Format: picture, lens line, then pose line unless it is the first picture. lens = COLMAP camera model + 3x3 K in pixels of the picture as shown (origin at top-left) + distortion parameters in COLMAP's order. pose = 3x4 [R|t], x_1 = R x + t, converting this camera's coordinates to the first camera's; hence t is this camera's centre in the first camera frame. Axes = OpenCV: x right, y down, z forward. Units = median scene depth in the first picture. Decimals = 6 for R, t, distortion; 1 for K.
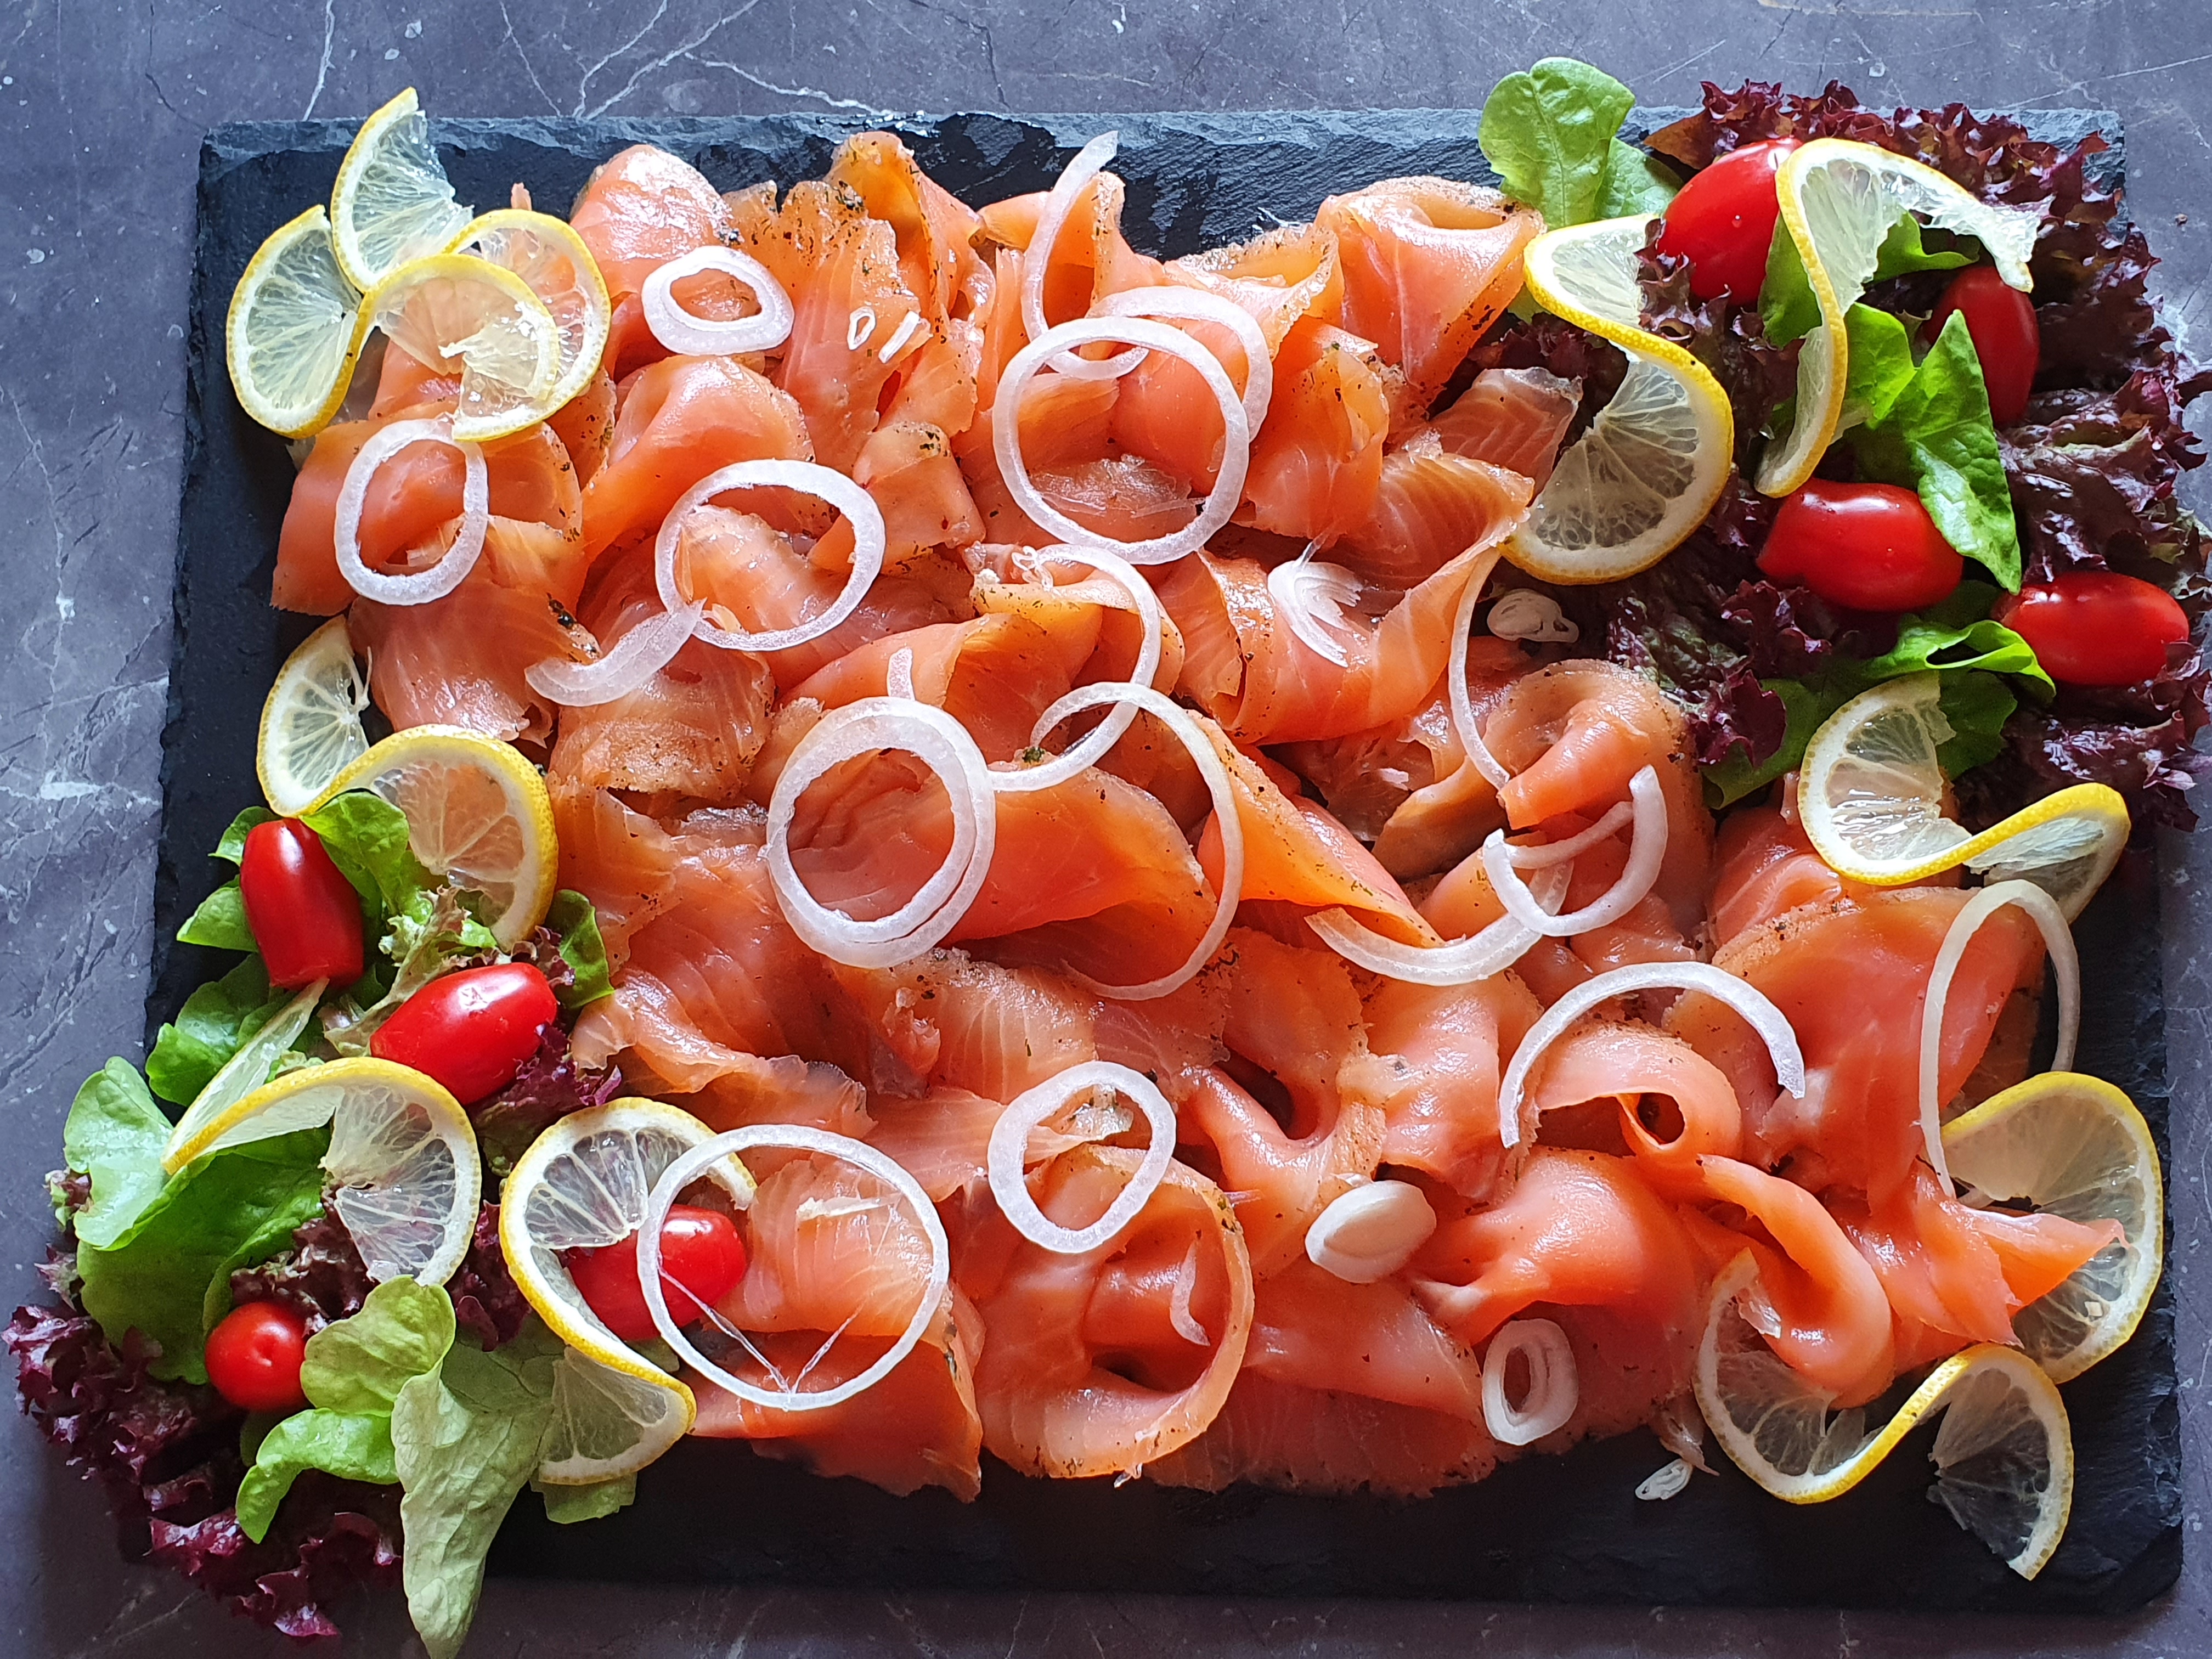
lens RADIAL K [[1661.1, 0, 1106.0], [0, 1661.1, 829.5], [0, 0, 1]] dist [-0.003986, -0.005635]
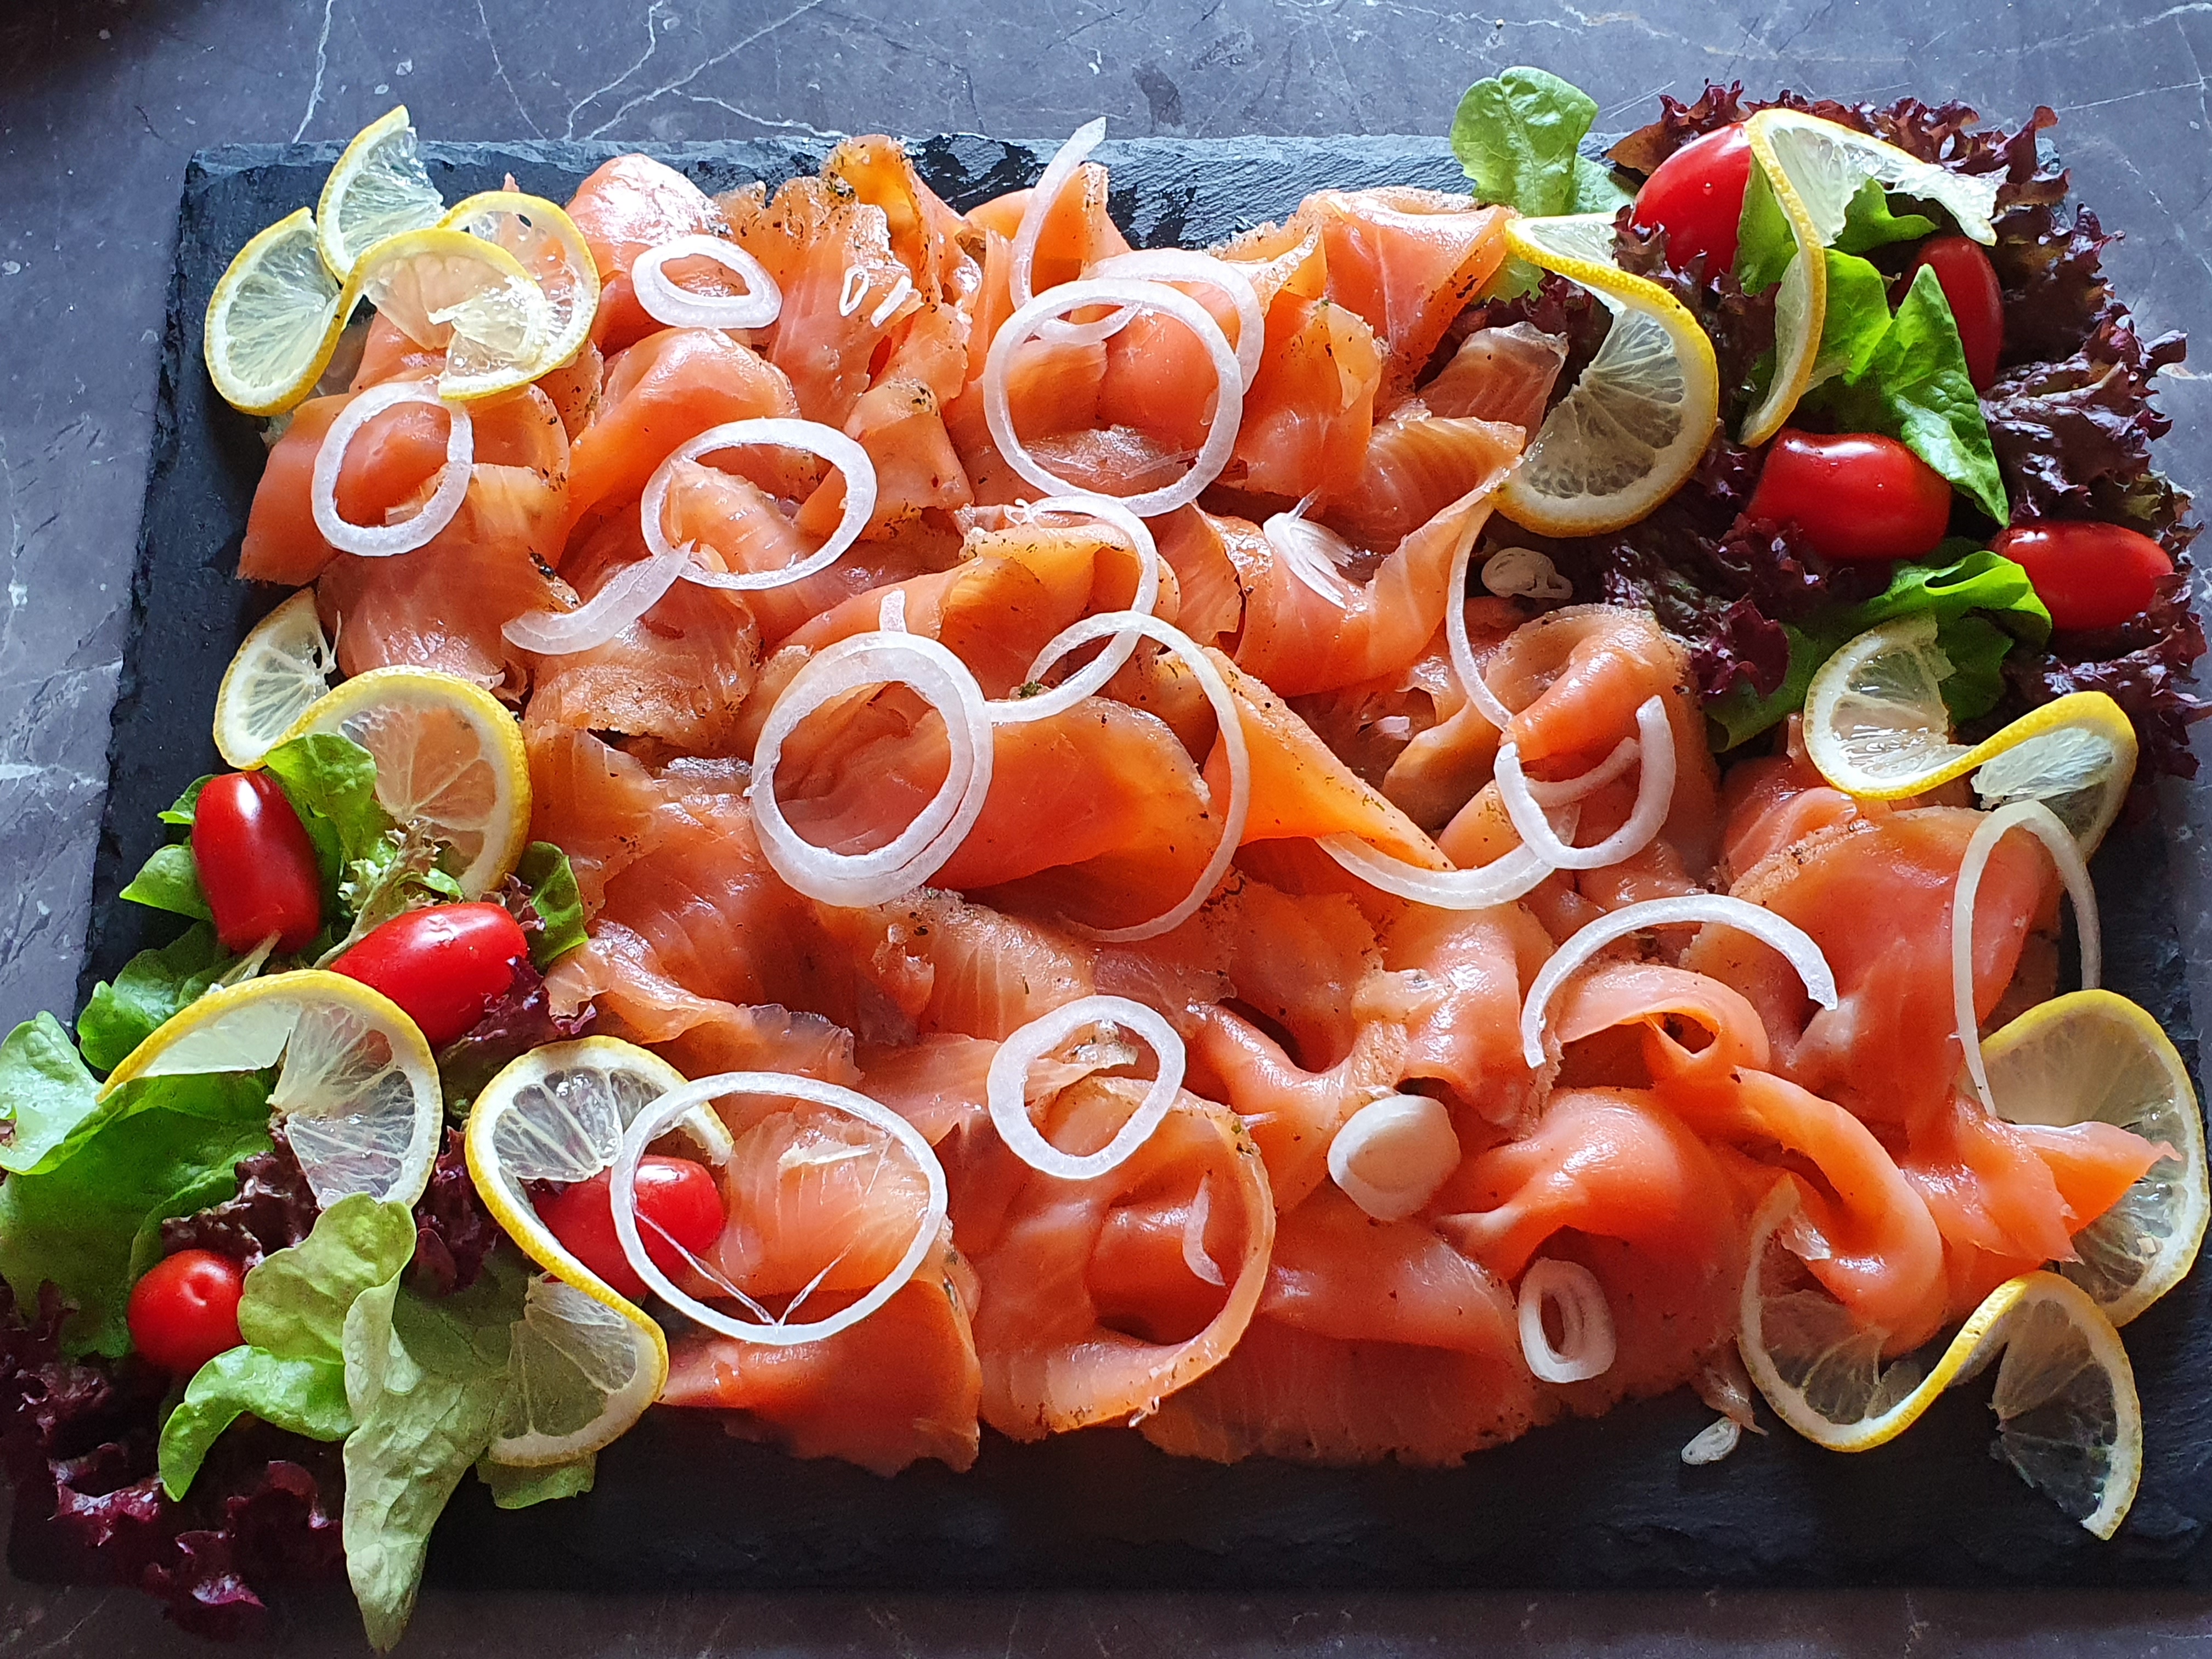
lens RADIAL K [[1691.8, 0, 1090.1], [0, 1691.8, 828.8], [0, 0, 1]] dist [-0.005780, -0.004435]
pose [[0.999449, -0.001719, 0.033152, -0.041017], [0.006159, 0.990920, -0.134310, 0.168427], [-0.032621, 0.134440, 0.990385, 0.024676]]
